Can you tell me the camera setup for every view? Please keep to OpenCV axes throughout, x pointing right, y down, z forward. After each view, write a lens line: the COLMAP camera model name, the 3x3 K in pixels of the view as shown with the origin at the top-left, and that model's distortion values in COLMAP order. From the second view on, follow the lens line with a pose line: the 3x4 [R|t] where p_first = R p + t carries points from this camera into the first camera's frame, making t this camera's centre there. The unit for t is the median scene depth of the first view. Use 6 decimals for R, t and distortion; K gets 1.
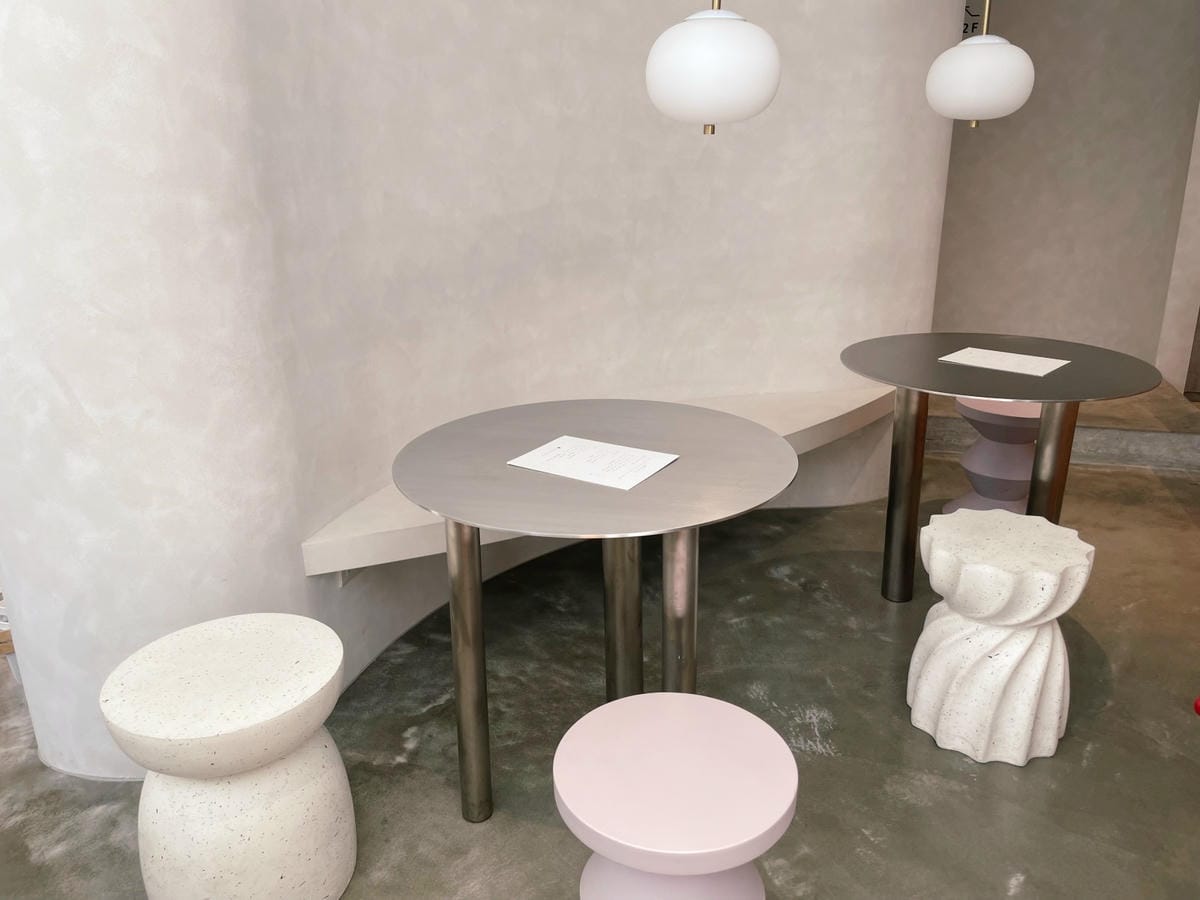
lens RADIAL K [[910.1, 0, 600.0], [0, 910.1, 450.0], [0, 0, 1]] dist [0.051561, -0.080800]
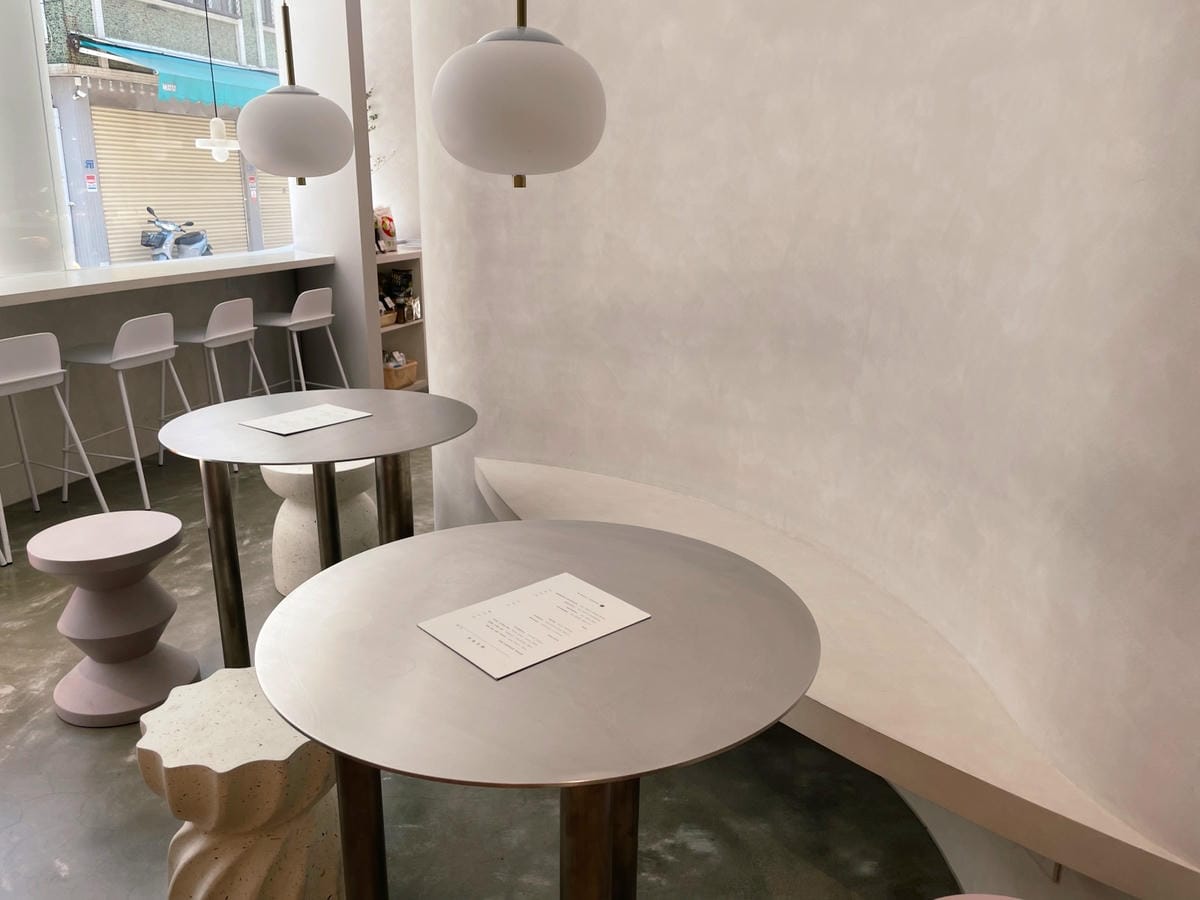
lens RADIAL K [[910.1, 0, 600.0], [0, 910.1, 450.0], [0, 0, 1]] dist [0.051561, -0.080800]
pose [[-0.083209, 0.287834, -0.954059, 0.861311], [-0.327209, 0.896407, 0.298979, -0.337102], [0.941281, 0.337054, 0.019593, 0.941284]]
